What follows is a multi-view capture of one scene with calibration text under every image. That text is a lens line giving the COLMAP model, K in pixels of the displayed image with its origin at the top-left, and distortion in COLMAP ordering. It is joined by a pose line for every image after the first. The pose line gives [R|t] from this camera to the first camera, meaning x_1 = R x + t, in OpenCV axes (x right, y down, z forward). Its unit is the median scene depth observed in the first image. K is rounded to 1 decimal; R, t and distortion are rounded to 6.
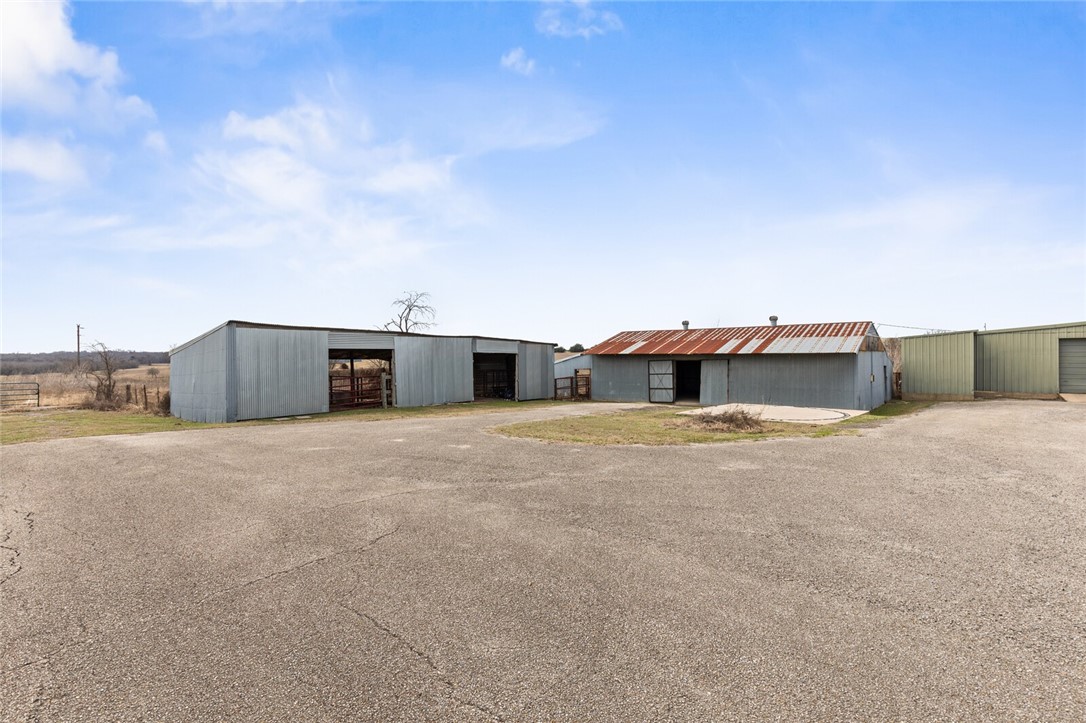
lens RADIAL K [[505.5, 0, 553.9], [0, 505.5, 367.2], [0, 0, 1]] dist [0.001468, 0.000273]
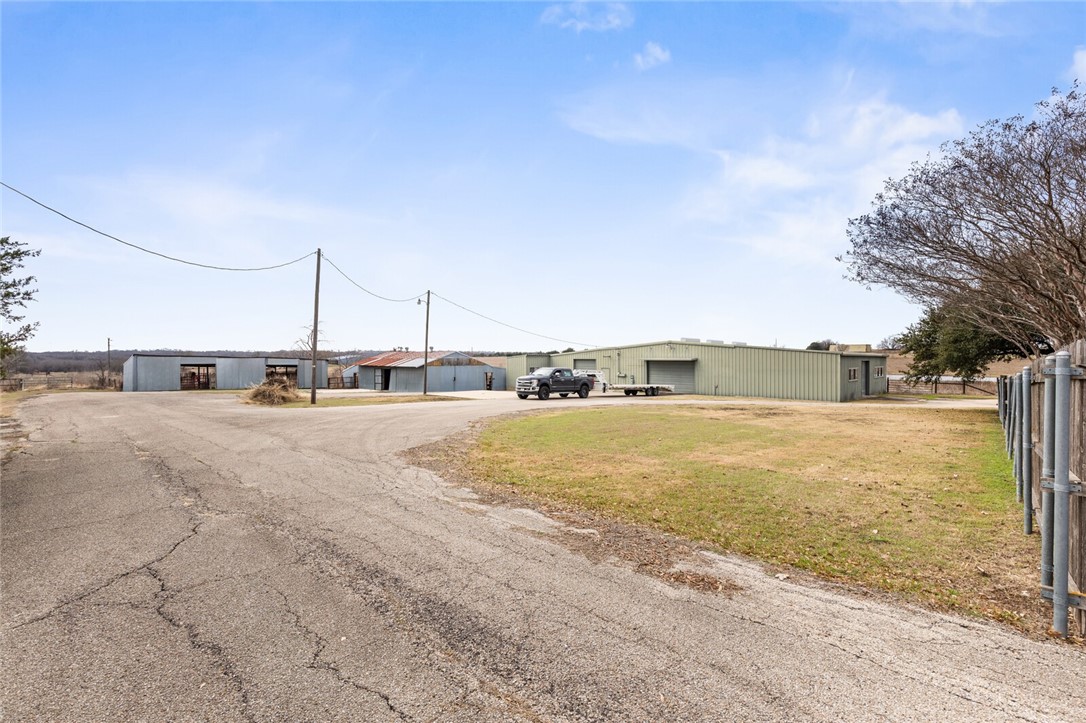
lens RADIAL K [[505.5, 0, 541.5], [0, 505.5, 361.0], [0, 0, 1]] dist [0.001468, 0.000273]
pose [[0.998649, 0.008145, -0.051327, 0.970249], [-0.008824, 0.999877, -0.013000, -0.024523], [0.051214, 0.013435, 0.998597, -0.937562]]
